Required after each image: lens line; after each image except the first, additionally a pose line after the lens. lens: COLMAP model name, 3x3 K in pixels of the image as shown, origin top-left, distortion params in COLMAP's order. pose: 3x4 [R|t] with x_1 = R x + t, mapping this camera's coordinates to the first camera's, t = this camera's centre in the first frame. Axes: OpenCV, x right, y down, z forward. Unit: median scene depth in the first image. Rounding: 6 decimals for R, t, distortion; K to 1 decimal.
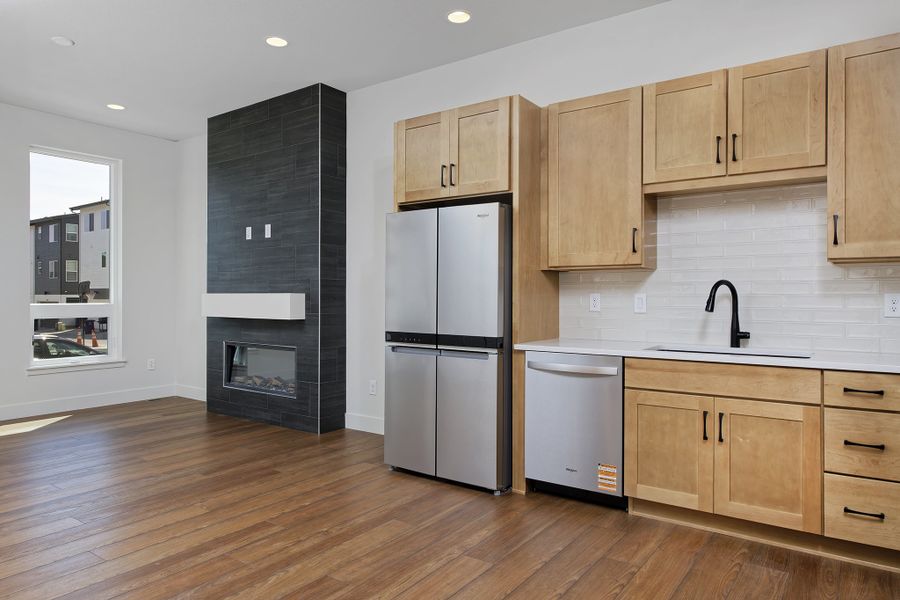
lens RADIAL K [[581.2, 0, 455.7], [0, 581.2, 297.5], [0, 0, 1]] dist [-0.002000, -0.000883]
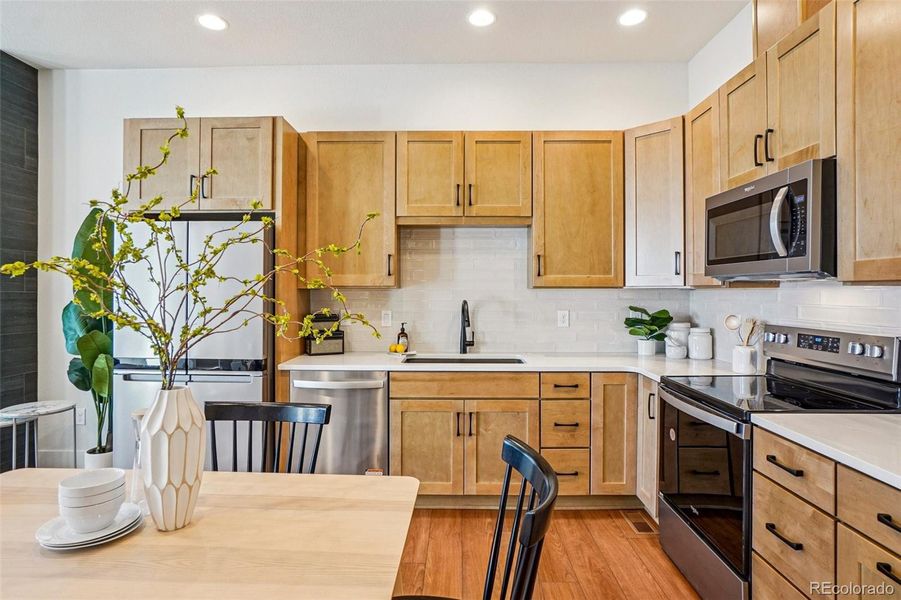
lens RADIAL K [[472.8, 0, 450.4], [0, 472.8, 292.9], [0, 0, 1]] dist [-0.036570, 0.018796]
pose [[0.826649, -0.002040, 0.562714, -0.121080], [0.001451, 0.999998, 0.001494, -0.048454], [-0.562716, -0.000419, 0.826650, 0.180987]]
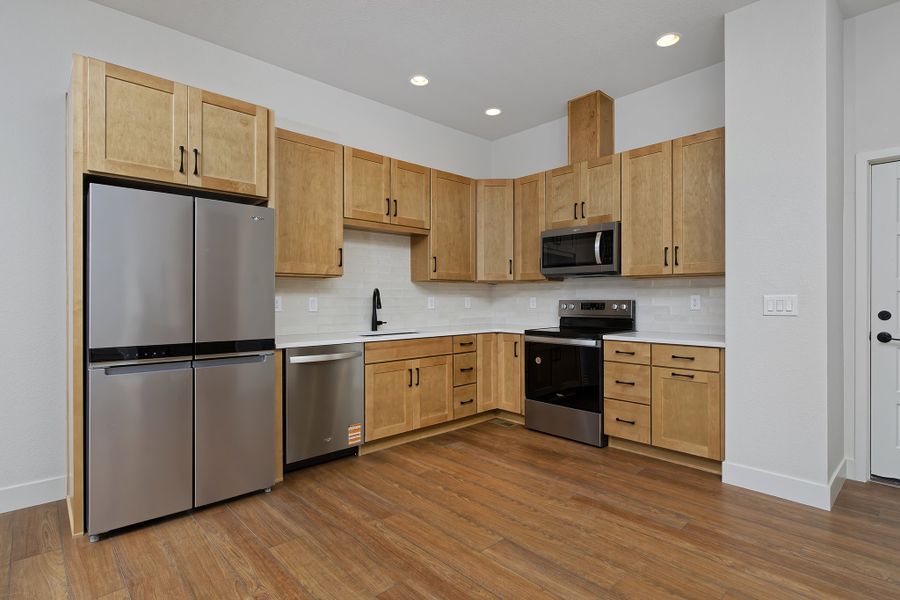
lens RADIAL K [[448.5, 0, 452.6], [0, 448.5, 298.3], [0, 0, 1]] dist [-0.001726, -0.000129]
pose [[0.201194, -0.000966, 0.979551, -0.706275], [0.003145, 0.999995, 0.000340, -0.002756], [-0.979546, 0.003013, 0.201196, 0.568632]]
